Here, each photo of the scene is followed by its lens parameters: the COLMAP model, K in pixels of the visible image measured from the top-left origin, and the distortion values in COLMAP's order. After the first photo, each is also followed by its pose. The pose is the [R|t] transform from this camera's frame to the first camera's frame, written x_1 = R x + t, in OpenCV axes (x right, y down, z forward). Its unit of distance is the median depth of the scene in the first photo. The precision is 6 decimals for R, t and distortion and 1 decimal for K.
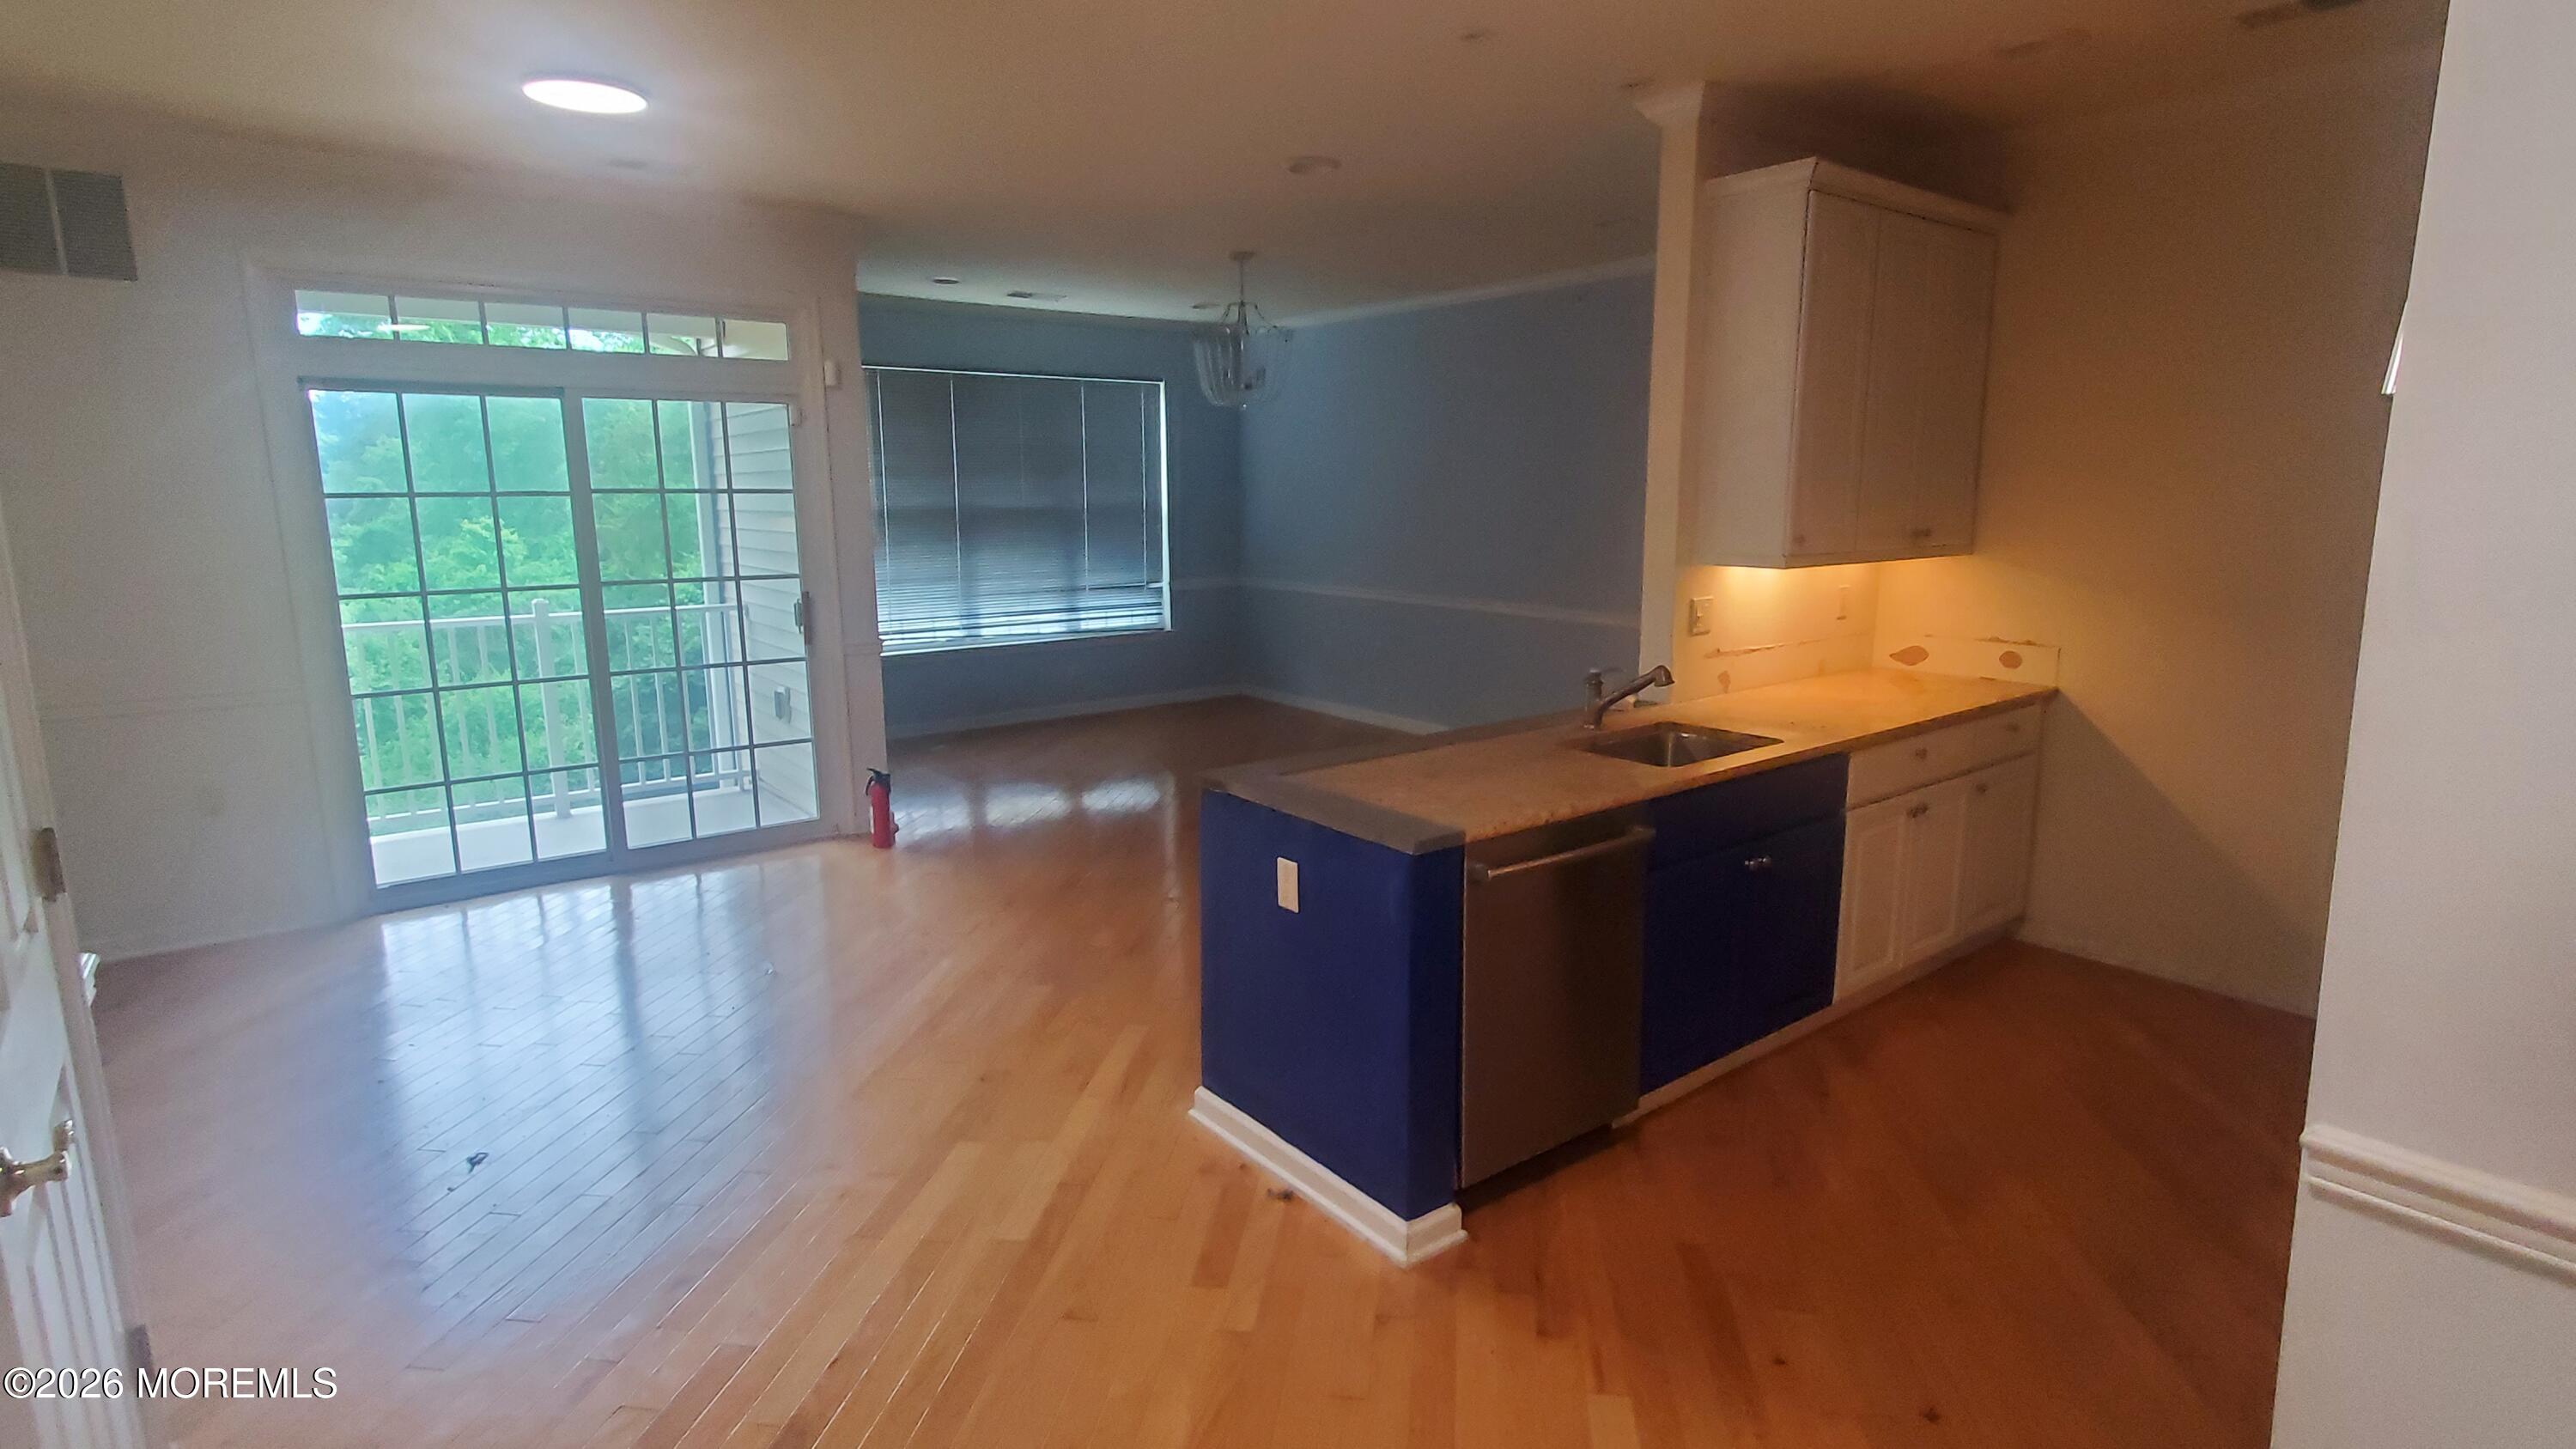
lens RADIAL K [[1279.1, 0, 1278.8], [0, 1279.1, 711.8], [0, 0, 1]] dist [-0.002980, 0.009110]
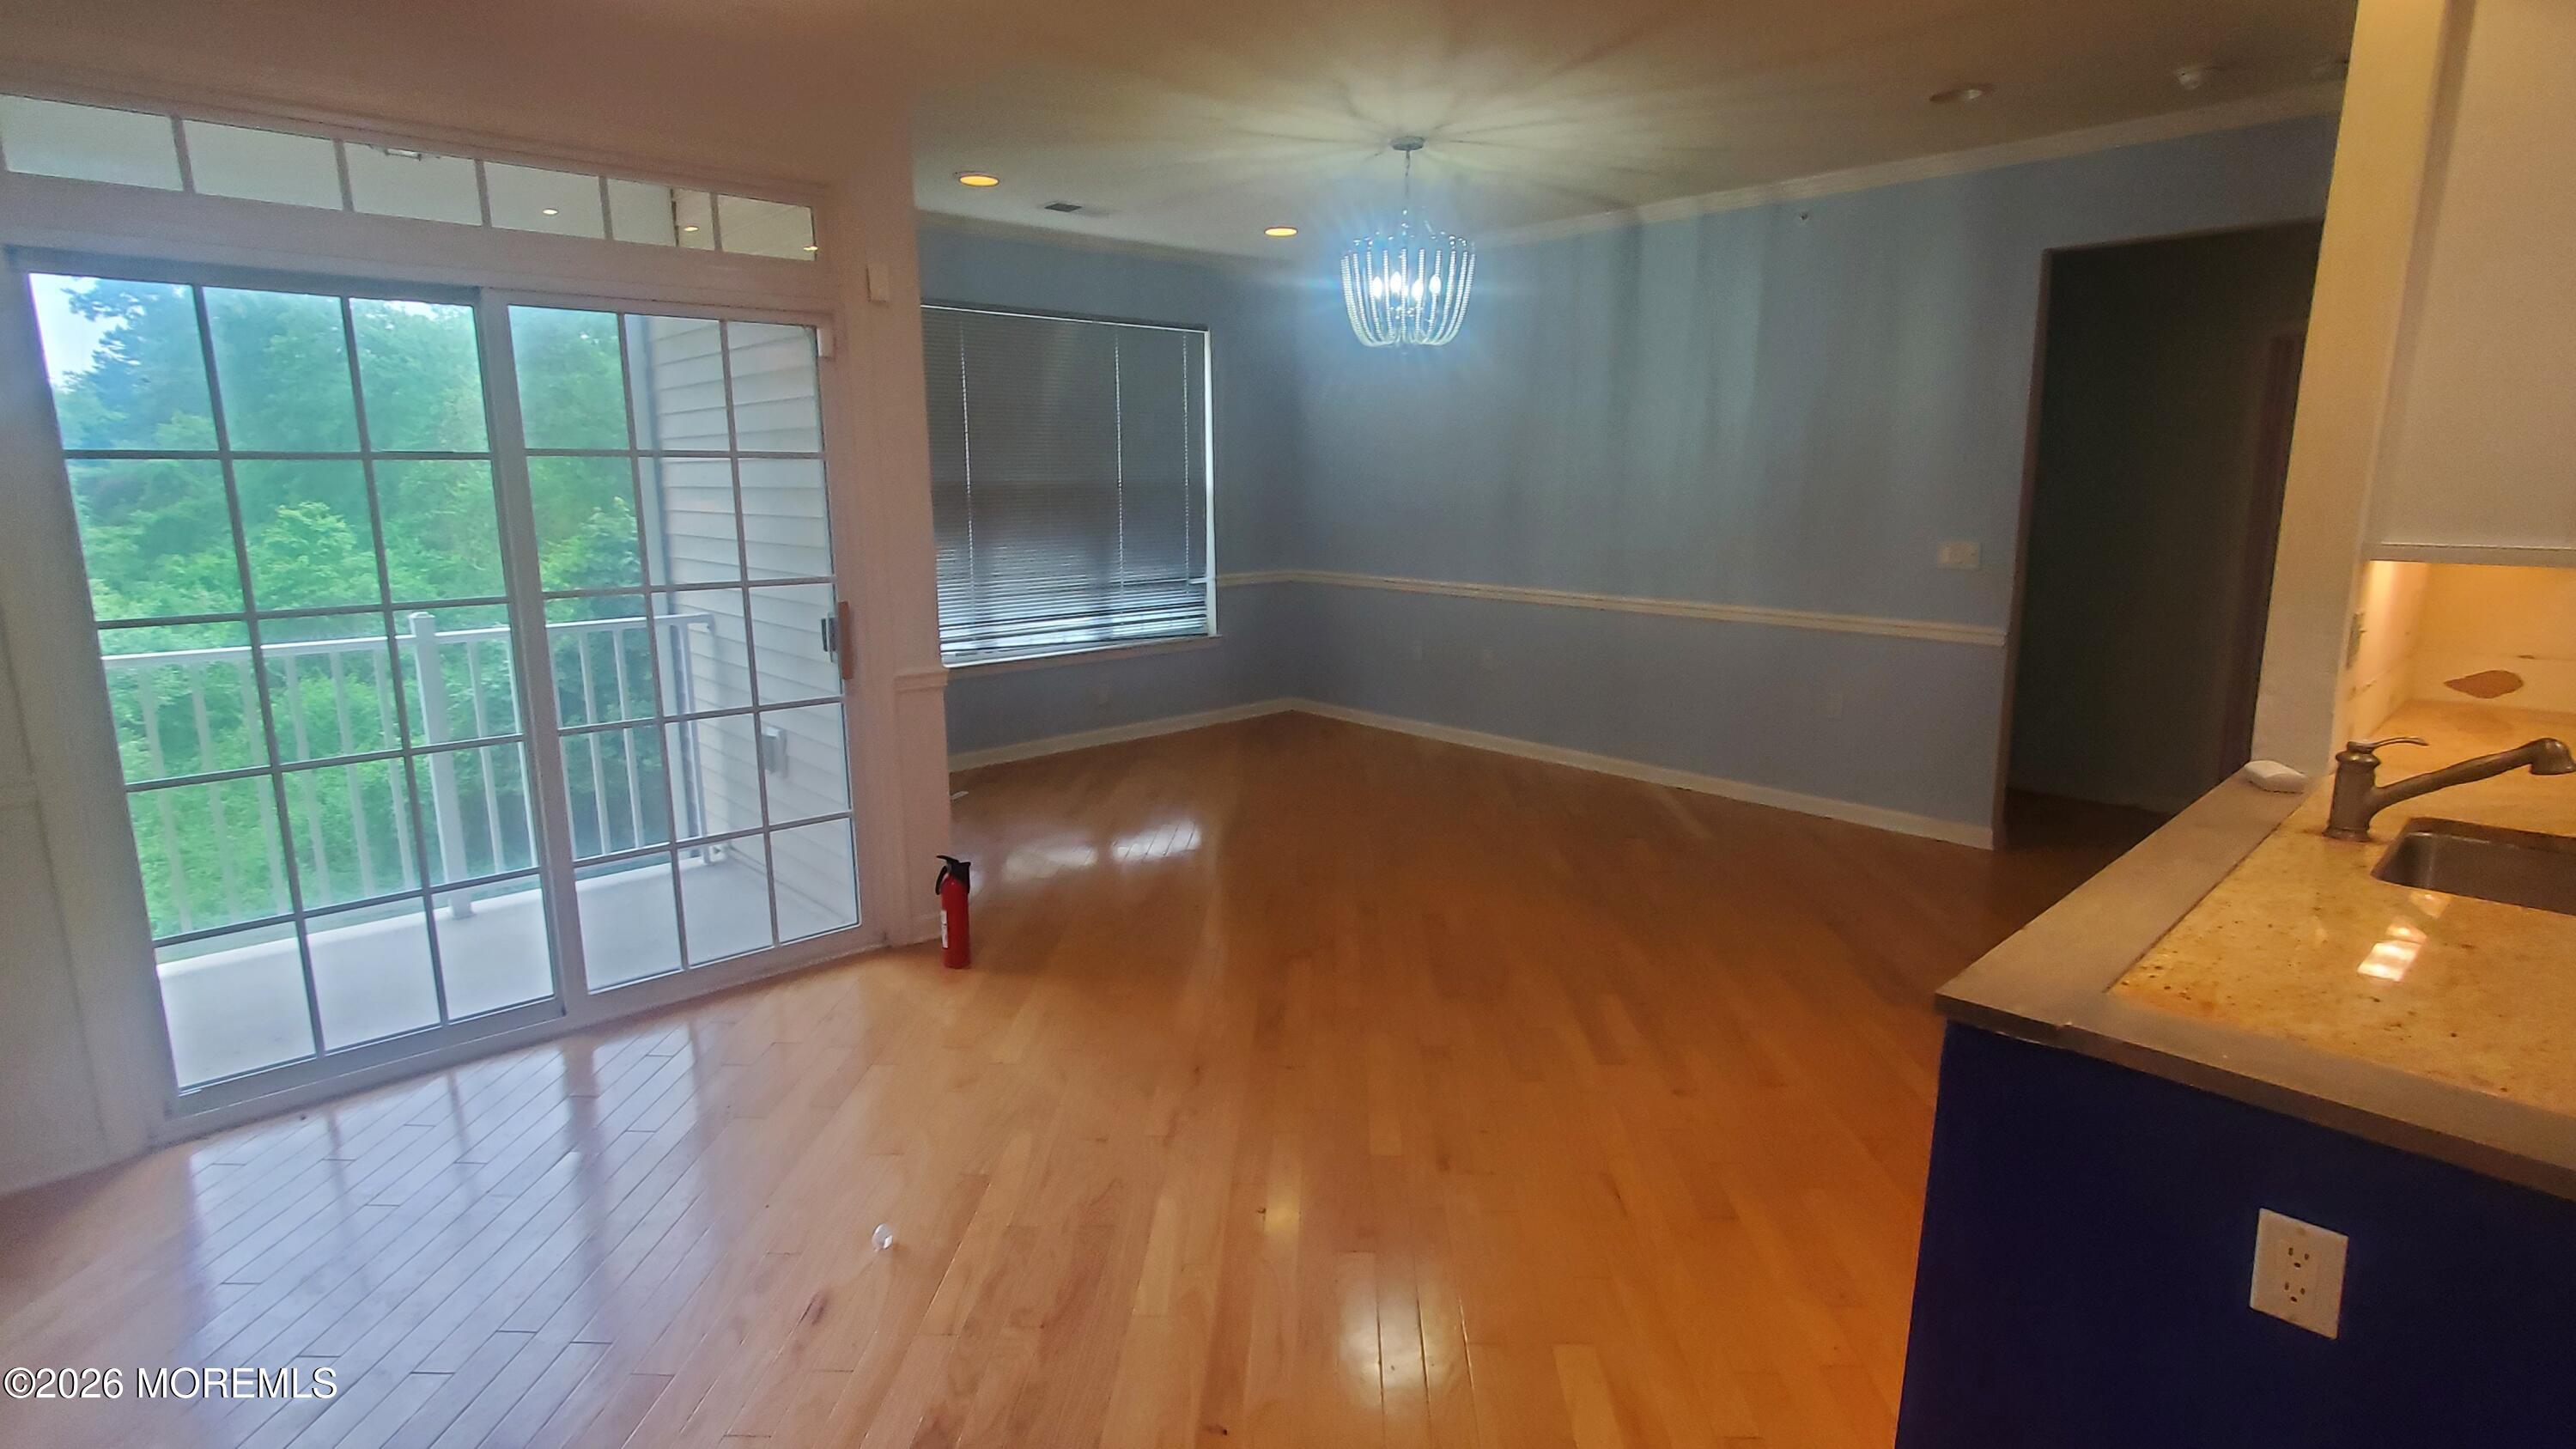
lens RADIAL K [[1279.1, 0, 1278.8], [0, 1279.1, 711.8], [0, 0, 1]] dist [-0.002980, 0.009110]
pose [[0.995420, -0.017215, 0.094035, -0.152475], [0.016107, 0.999792, 0.012531, -0.030337], [-0.094232, -0.010959, 0.995490, 0.220558]]
